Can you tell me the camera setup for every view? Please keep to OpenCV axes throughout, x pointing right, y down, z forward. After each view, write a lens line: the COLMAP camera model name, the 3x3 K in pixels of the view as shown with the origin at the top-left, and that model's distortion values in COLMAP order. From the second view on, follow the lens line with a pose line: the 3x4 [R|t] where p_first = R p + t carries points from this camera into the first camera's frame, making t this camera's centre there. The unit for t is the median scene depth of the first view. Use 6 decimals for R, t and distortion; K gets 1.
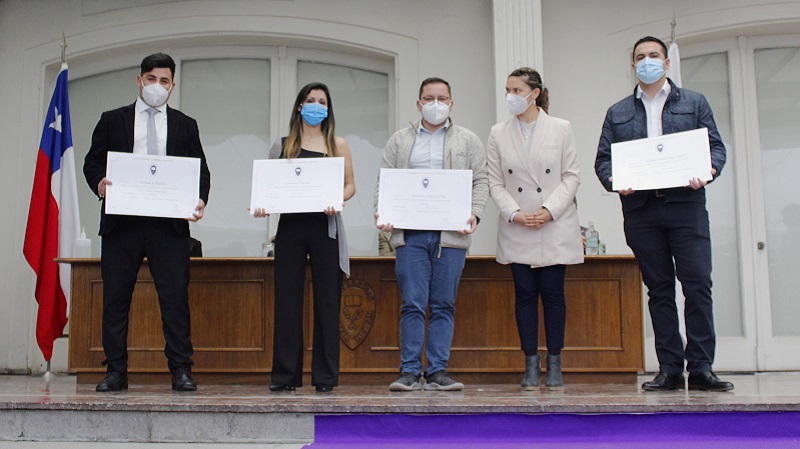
lens RADIAL K [[898.9, 0, 400.0], [0, 898.9, 224.5], [0, 0, 1]] dist [-0.063571, 0.007010]
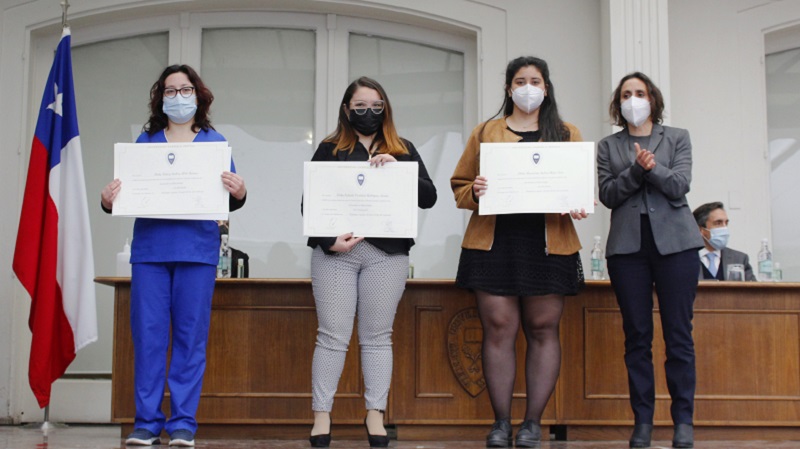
lens RADIAL K [[1109.7, 0, 396.8], [0, 1109.7, 239.4], [0, 0, 1]] dist [-0.051879, -0.014537]
pose [[0.998522, 0.016775, 0.051705, -0.139083], [-0.016619, 0.999856, -0.003449, 0.003708], [-0.051755, 0.002584, 0.998656, 0.017637]]
